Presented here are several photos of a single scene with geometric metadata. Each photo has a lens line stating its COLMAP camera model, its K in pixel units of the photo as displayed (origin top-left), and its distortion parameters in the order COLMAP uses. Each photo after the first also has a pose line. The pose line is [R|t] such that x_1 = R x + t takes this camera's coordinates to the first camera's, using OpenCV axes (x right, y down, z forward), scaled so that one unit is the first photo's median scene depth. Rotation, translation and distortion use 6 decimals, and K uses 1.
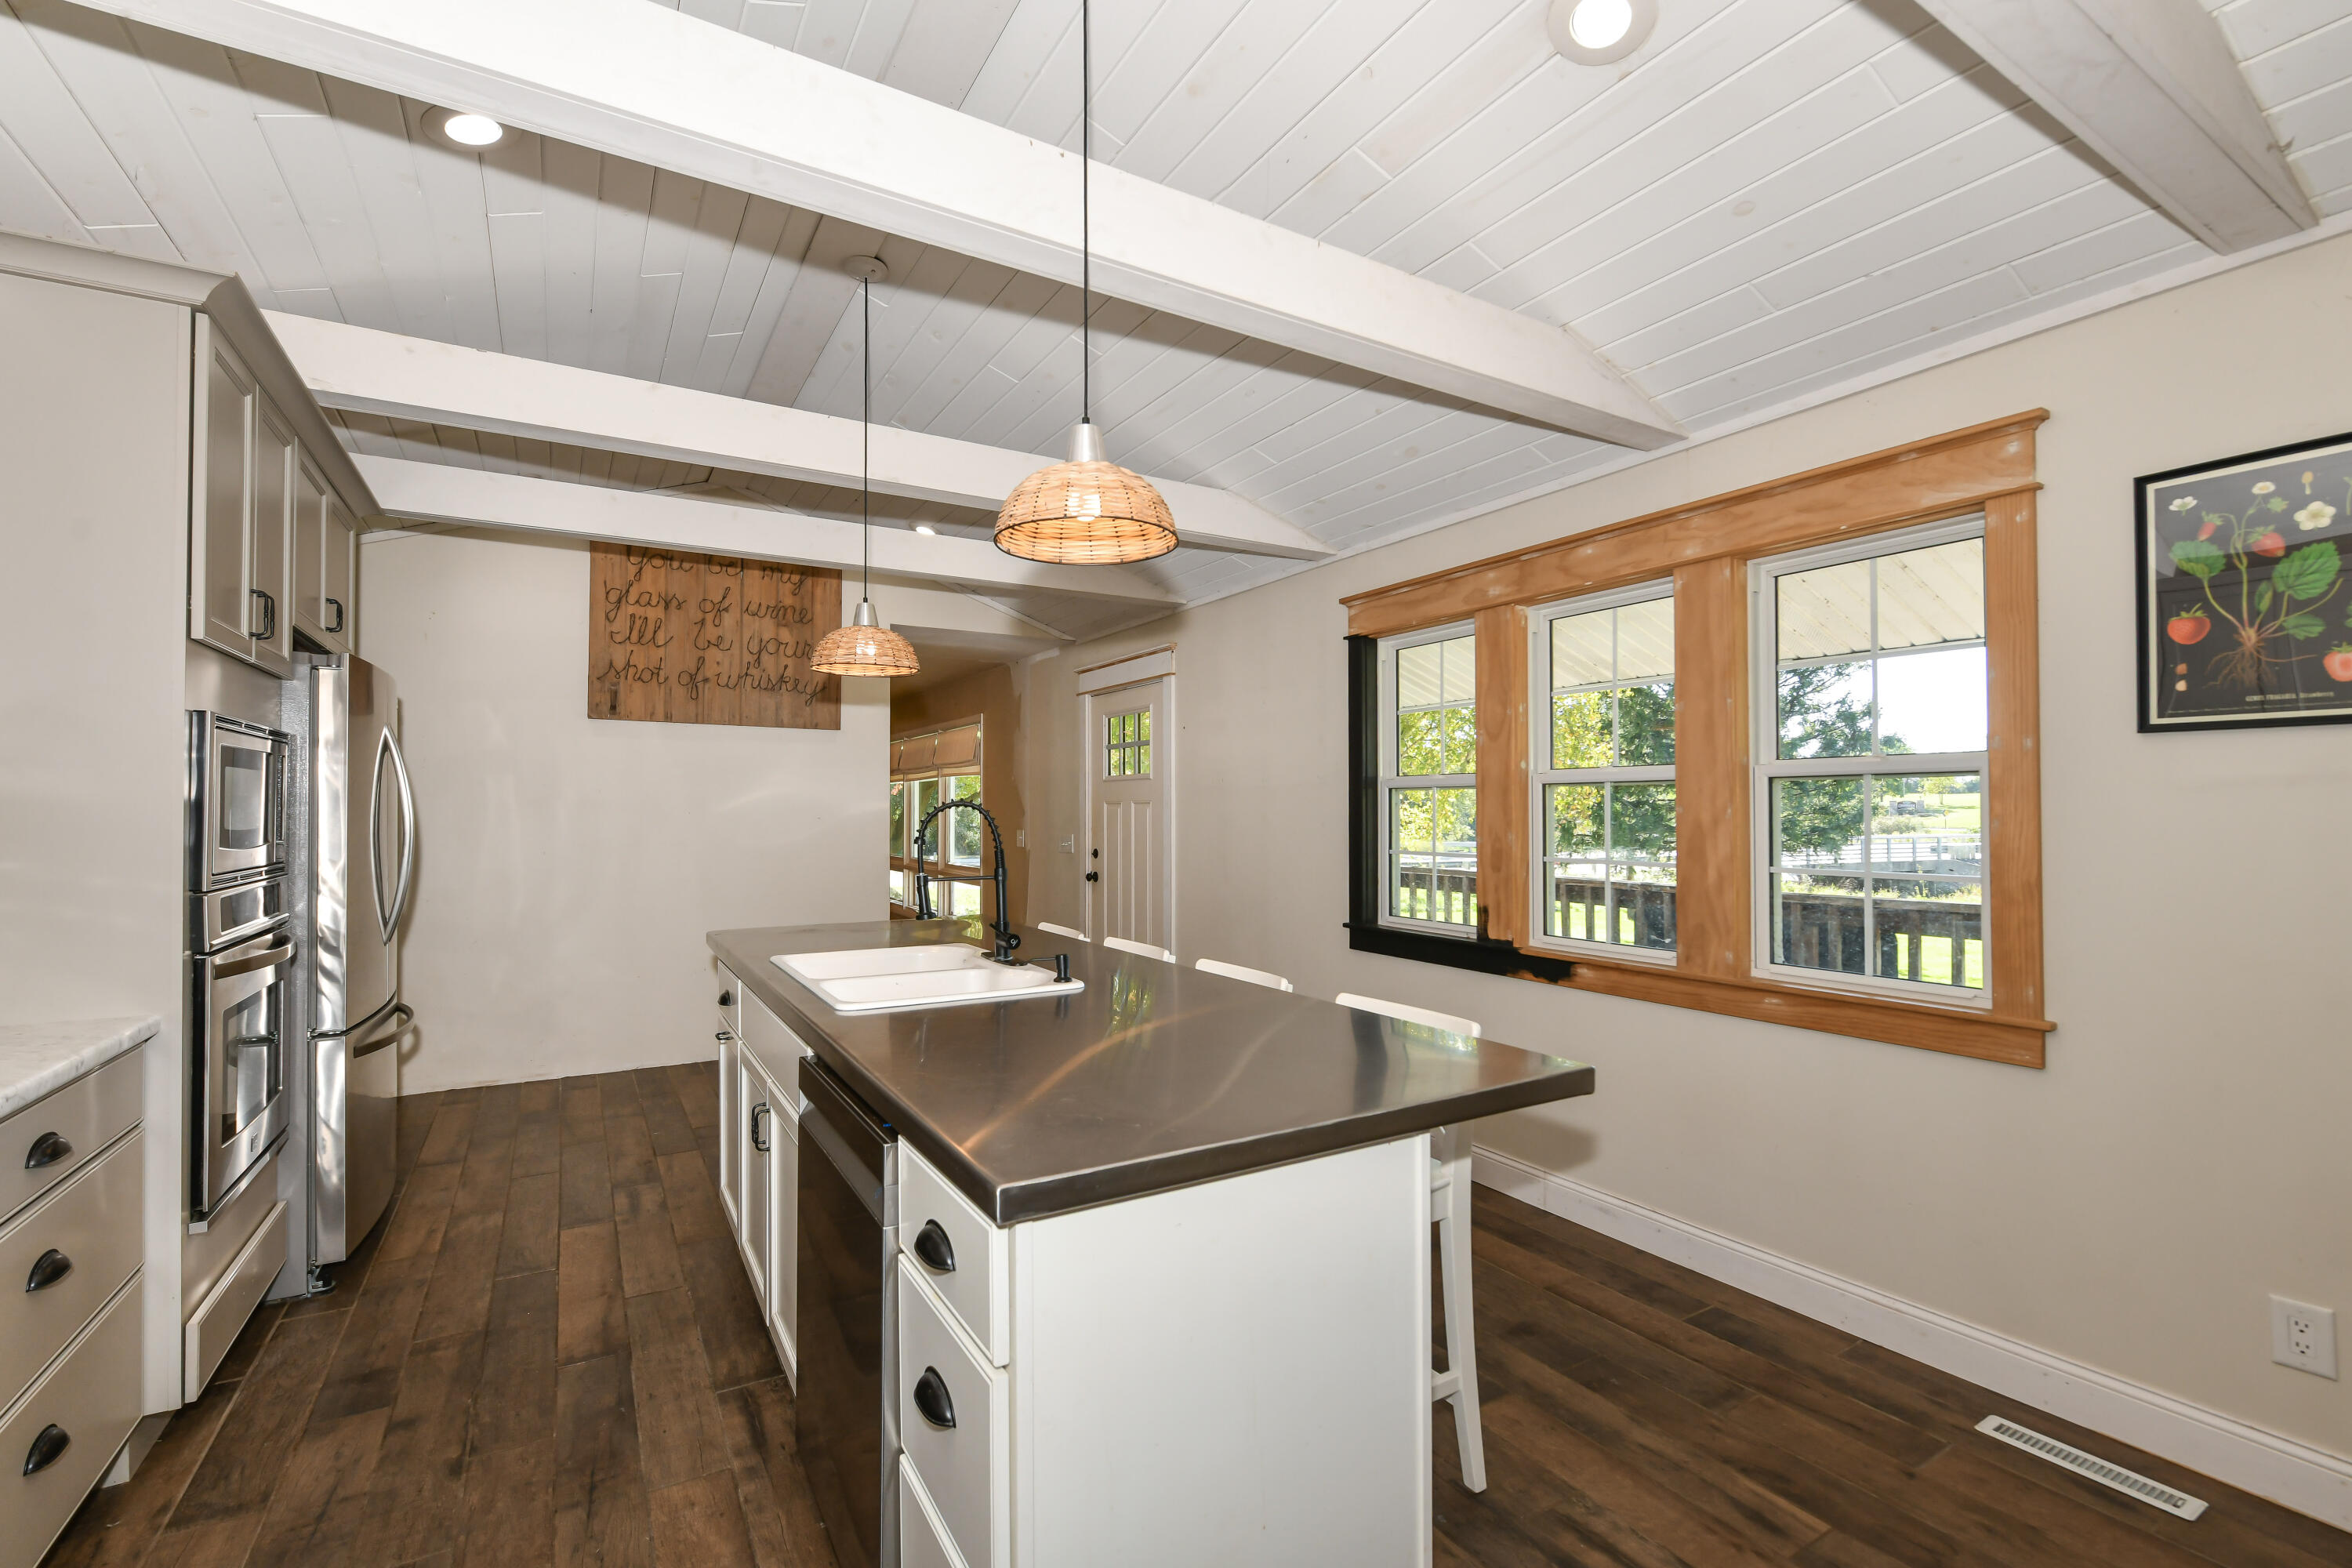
lens RADIAL K [[1022.4, 0, 1151.3], [0, 1022.4, 799.0], [0, 0, 1]] dist [-0.008472, -0.001831]
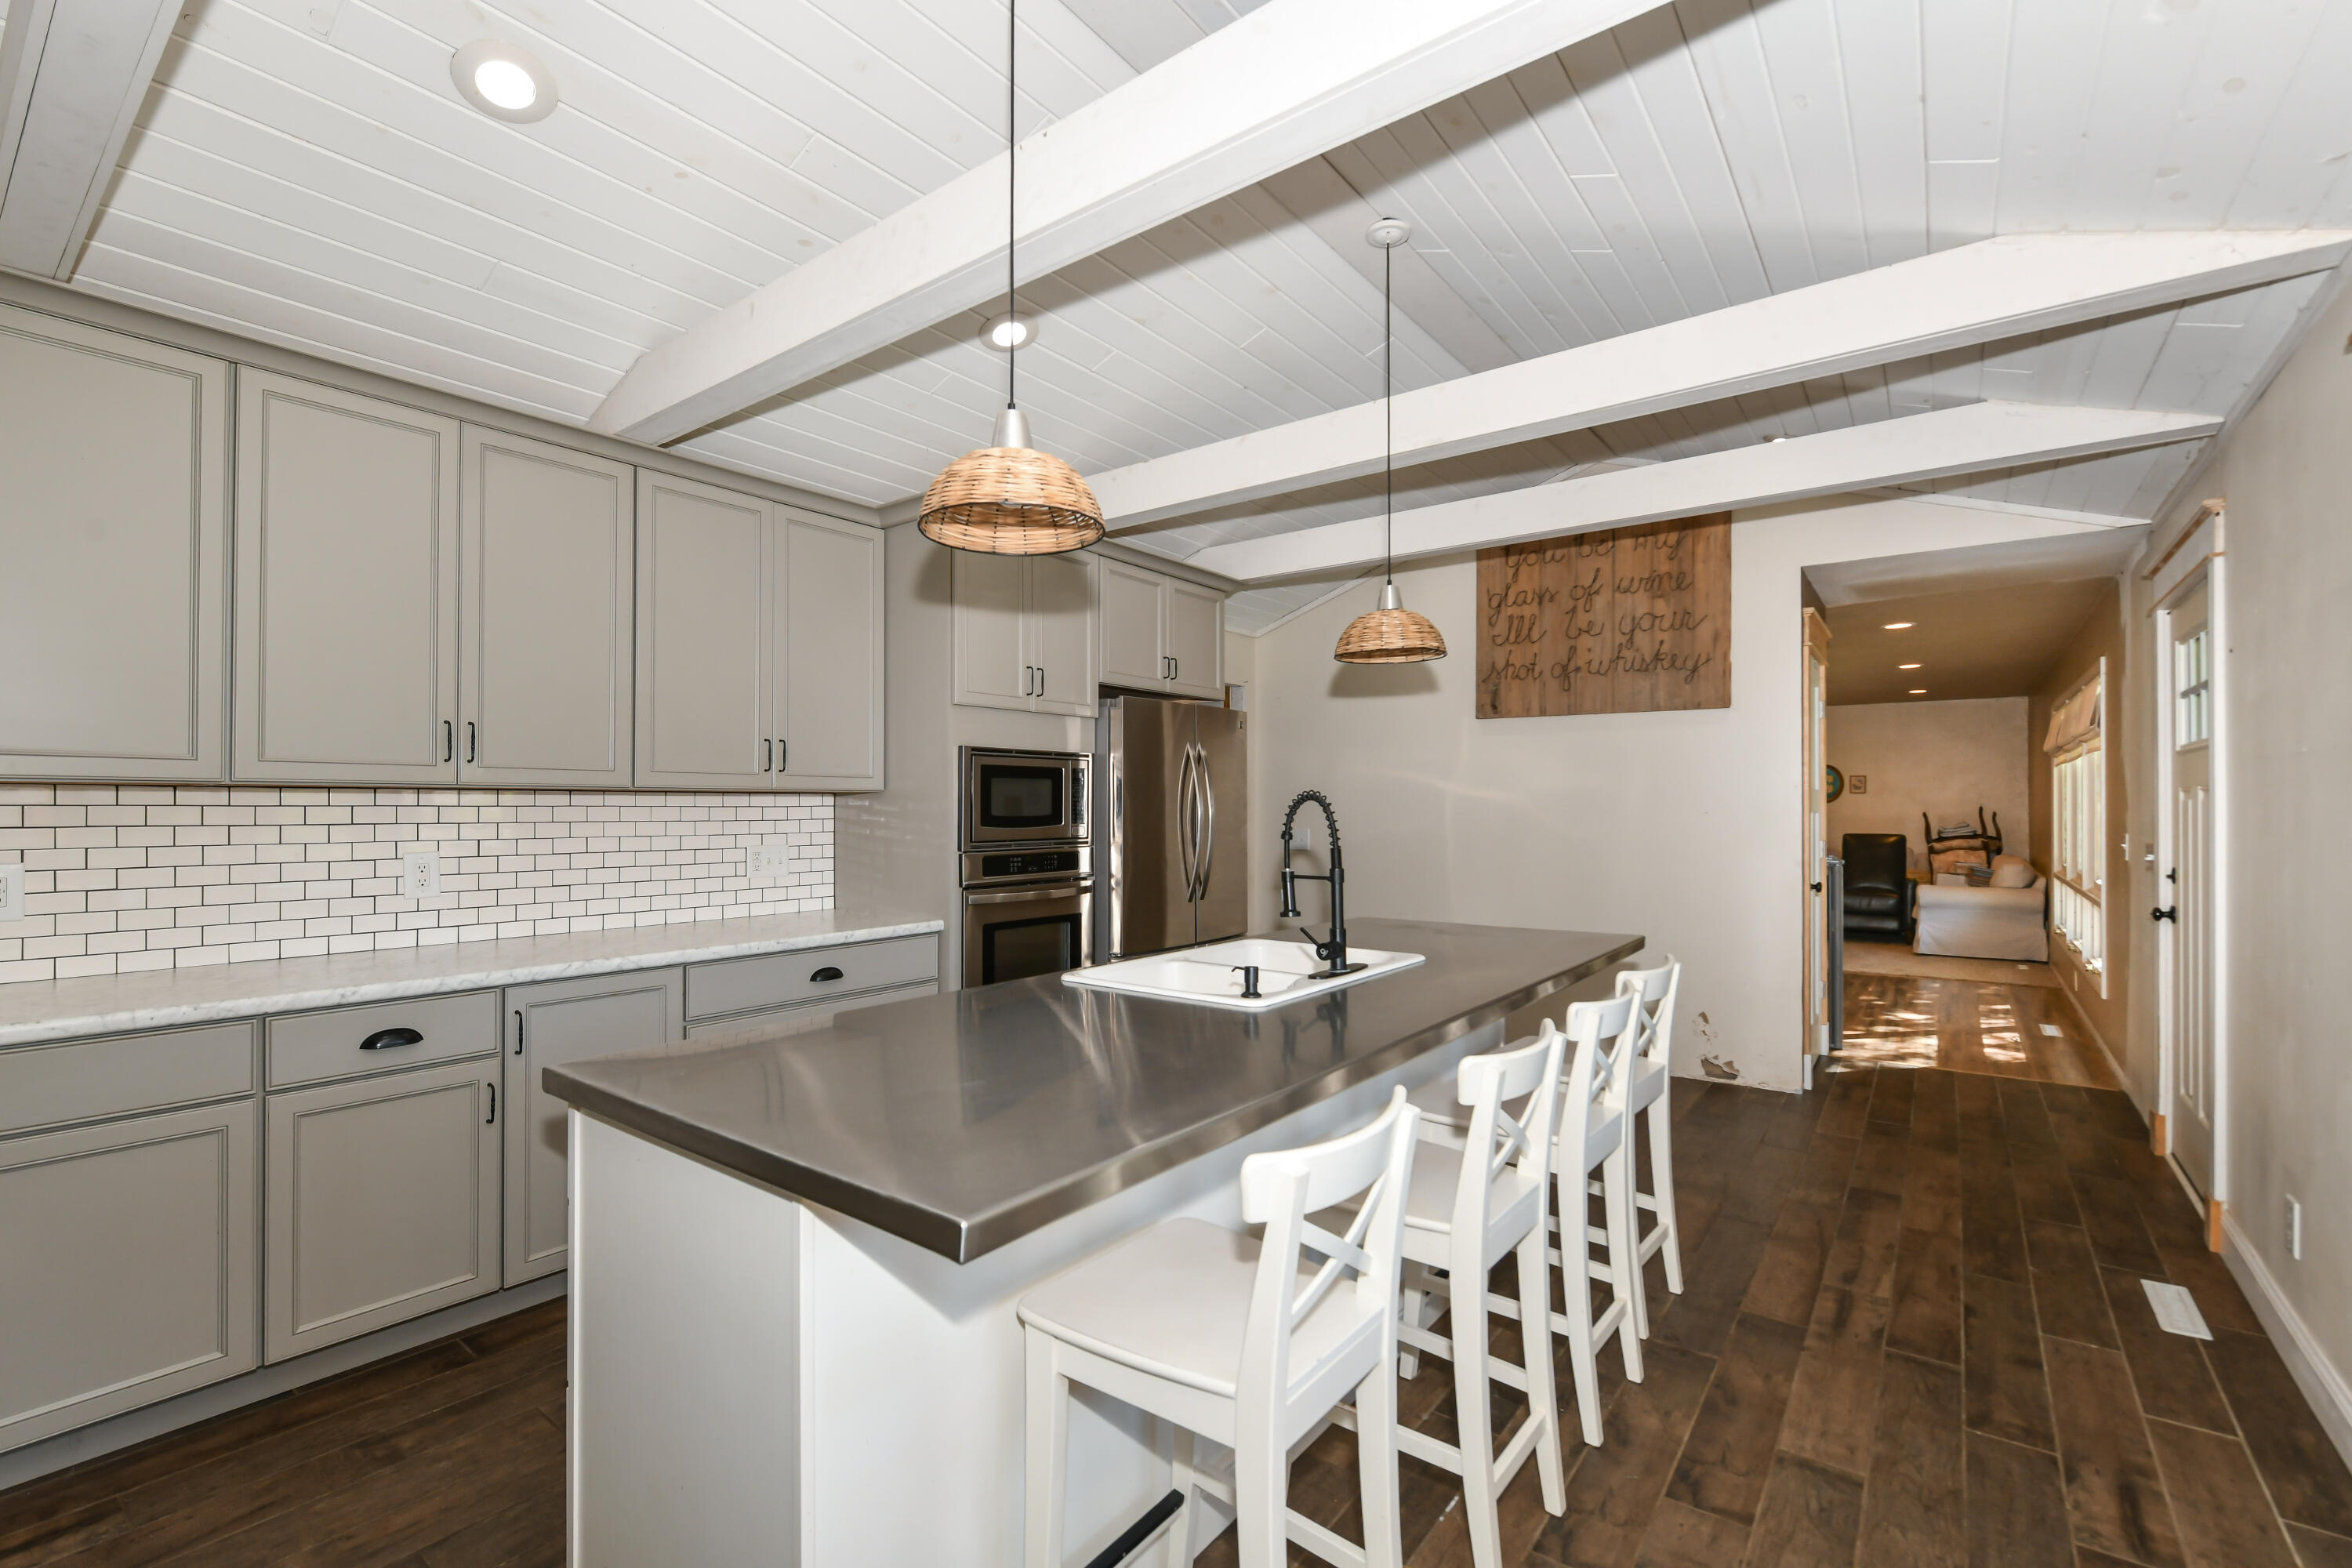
lens RADIAL K [[1022.4, 0, 1151.3], [0, 1022.4, 800.5], [0, 0, 1]] dist [-0.008472, -0.001831]
pose [[0.388853, -0.005515, -0.921283, 0.309899], [0.013023, 0.999915, -0.000489, 0.003449], [0.921208, -0.011808, 0.388892, 0.257330]]
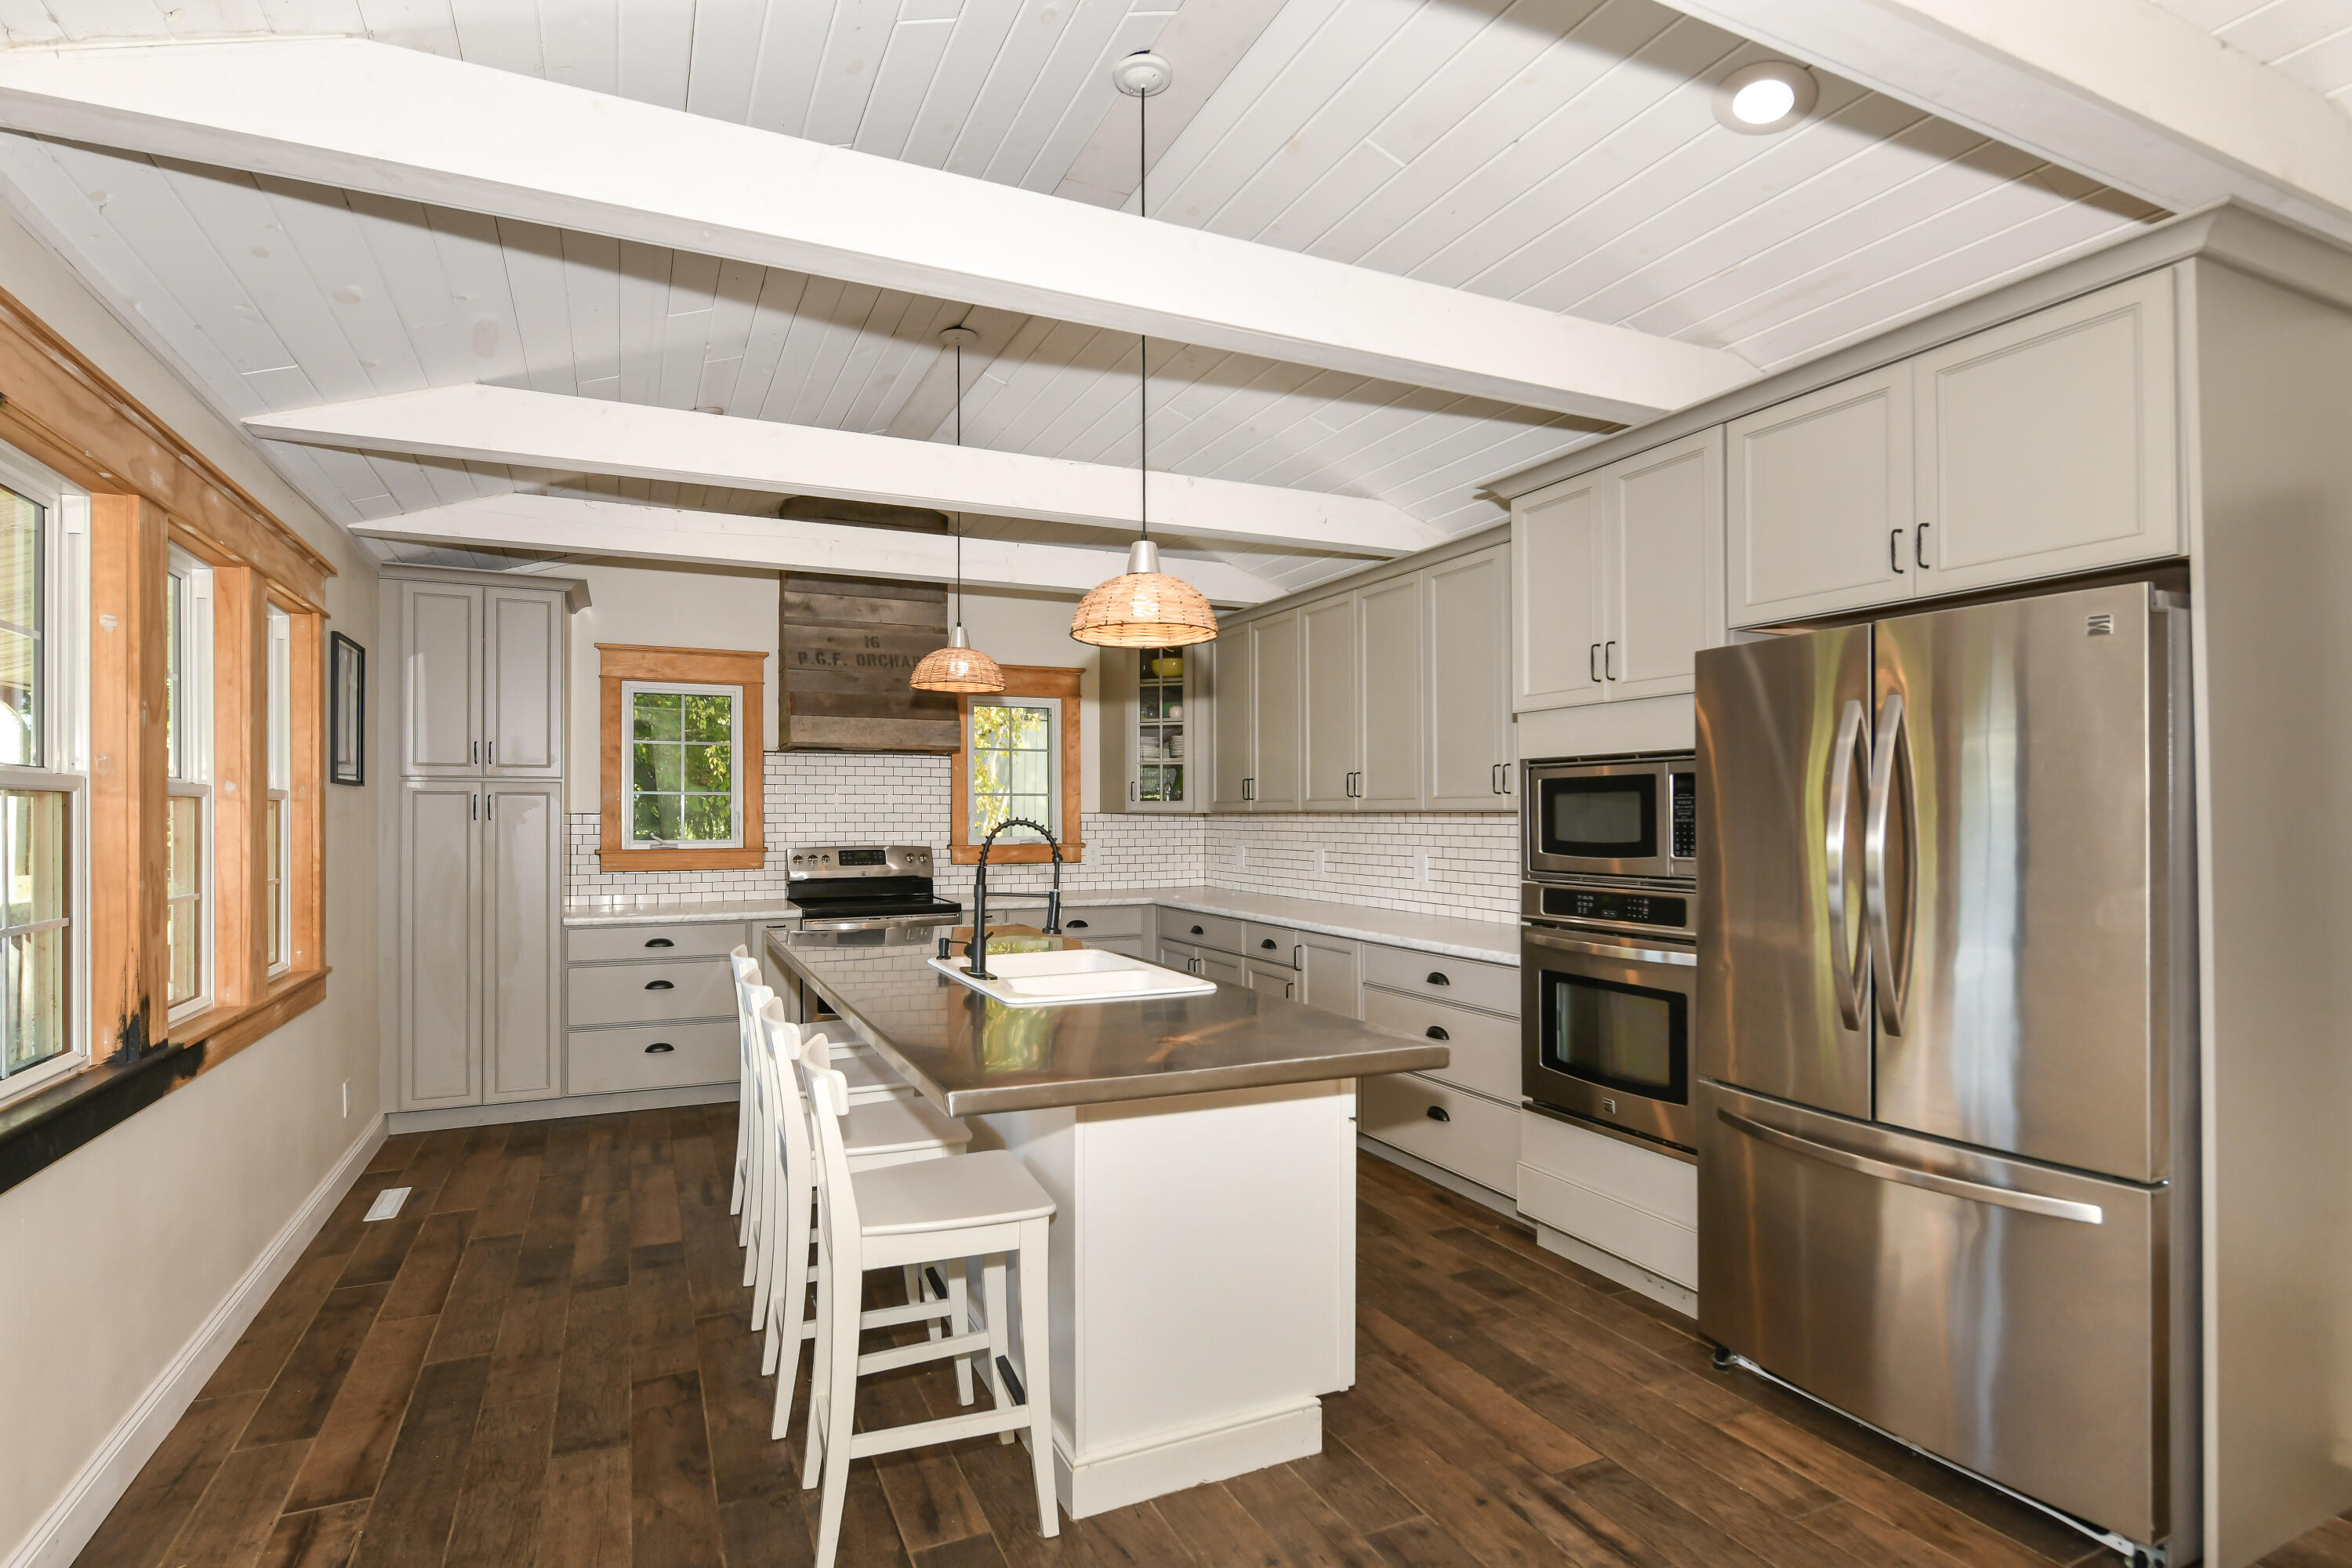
lens RADIAL K [[1158.6, 0, 1195.8], [0, 1158.6, 790.4], [0, 0, 1]] dist [-0.005188, -0.000463]
pose [[-0.998443, 0.003754, 0.055656, -0.217502], [0.001885, 0.999434, -0.033602, 0.005775], [-0.055751, -0.033445, -0.997884, 1.097646]]
